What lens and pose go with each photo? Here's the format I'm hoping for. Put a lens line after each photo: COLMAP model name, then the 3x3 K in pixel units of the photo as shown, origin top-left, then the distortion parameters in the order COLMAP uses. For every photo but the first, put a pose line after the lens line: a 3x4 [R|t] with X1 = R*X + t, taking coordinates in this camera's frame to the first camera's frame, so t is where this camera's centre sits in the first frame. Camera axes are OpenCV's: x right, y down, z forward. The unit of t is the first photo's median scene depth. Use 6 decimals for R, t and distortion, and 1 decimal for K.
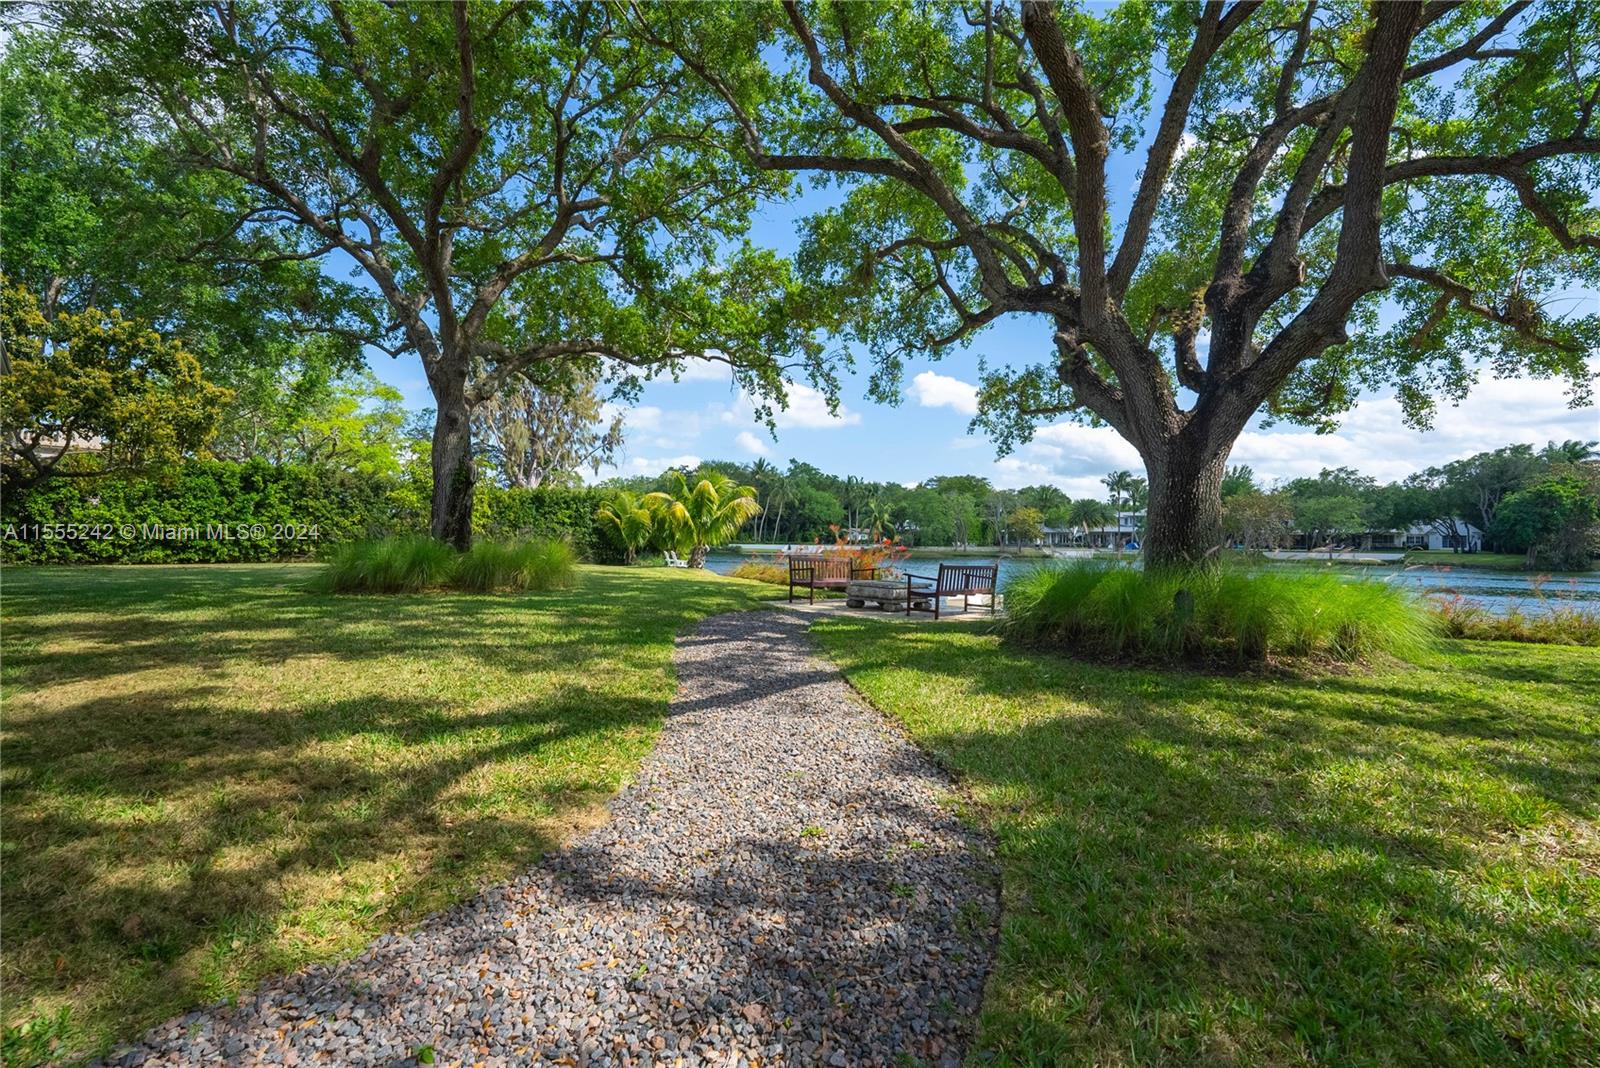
lens RADIAL K [[679.6, 0, 800.0], [0, 679.6, 534.0], [0, 0, 1]] dist [-0.001034, -0.000448]
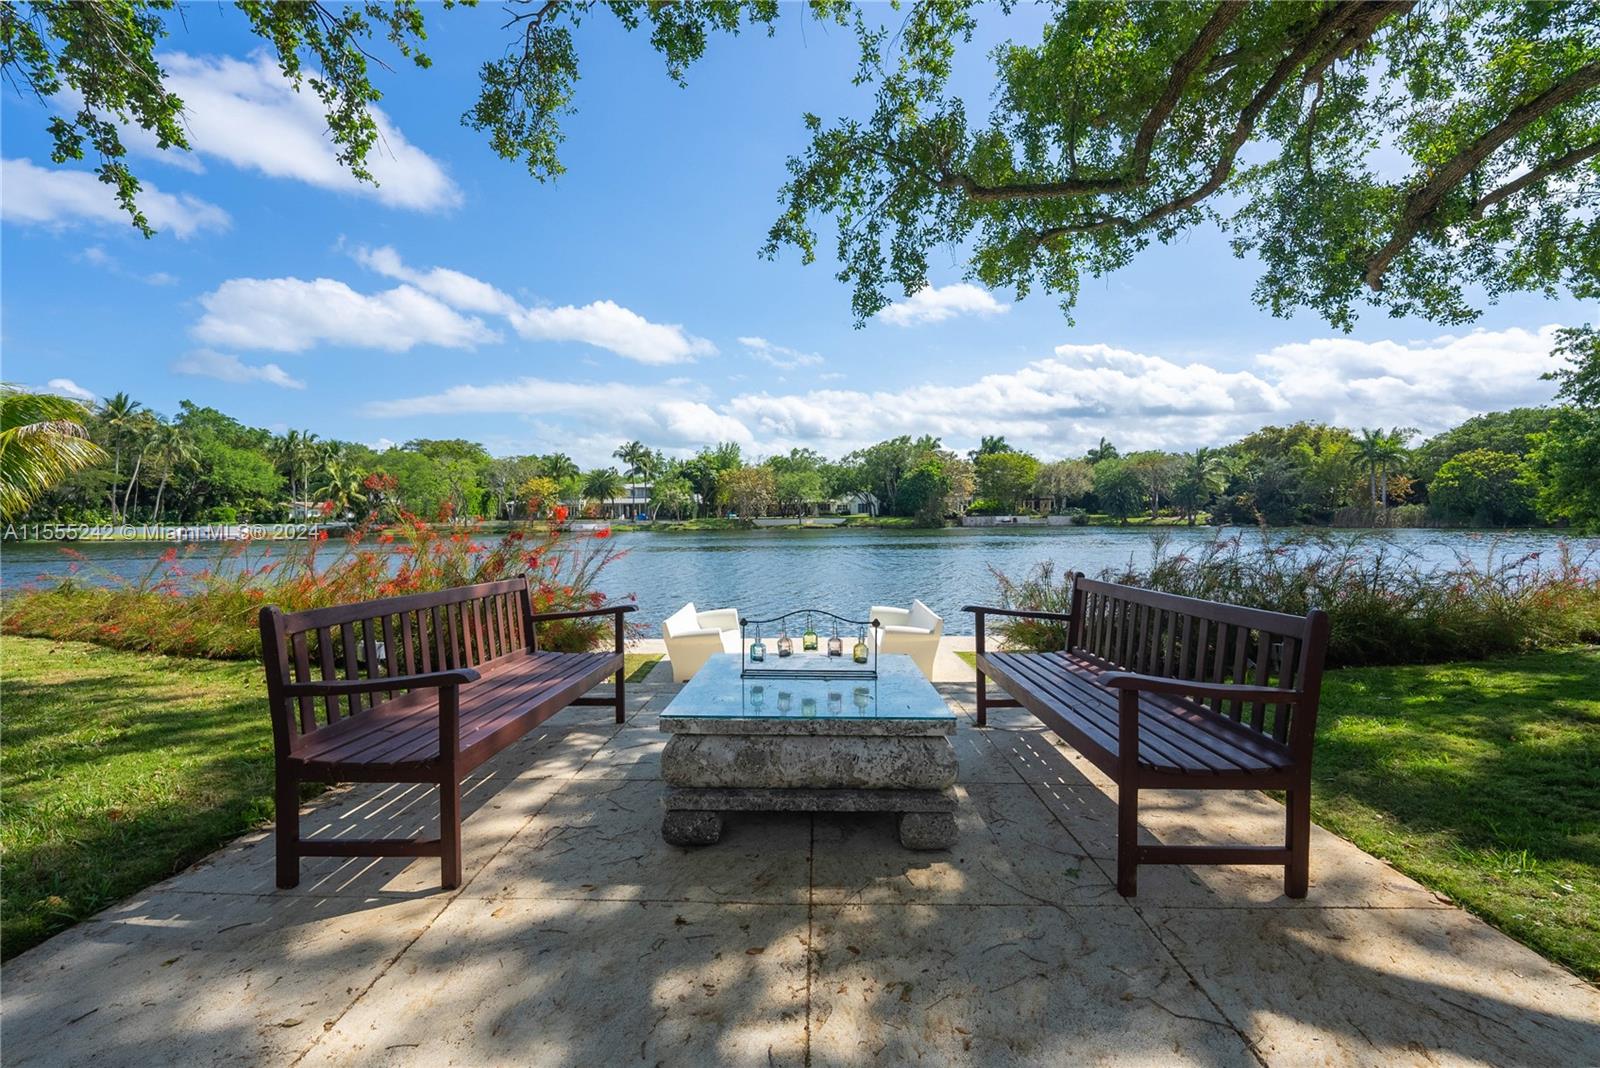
lens RADIAL K [[679.6, 0, 800.0], [0, 679.6, 534.0], [0, 0, 1]] dist [-0.001034, -0.000448]
pose [[0.750157, -0.037699, 0.660184, -0.003562], [0.011517, 0.998967, 0.043957, 0.001098], [-0.661159, -0.025371, 0.749816, 0.102925]]
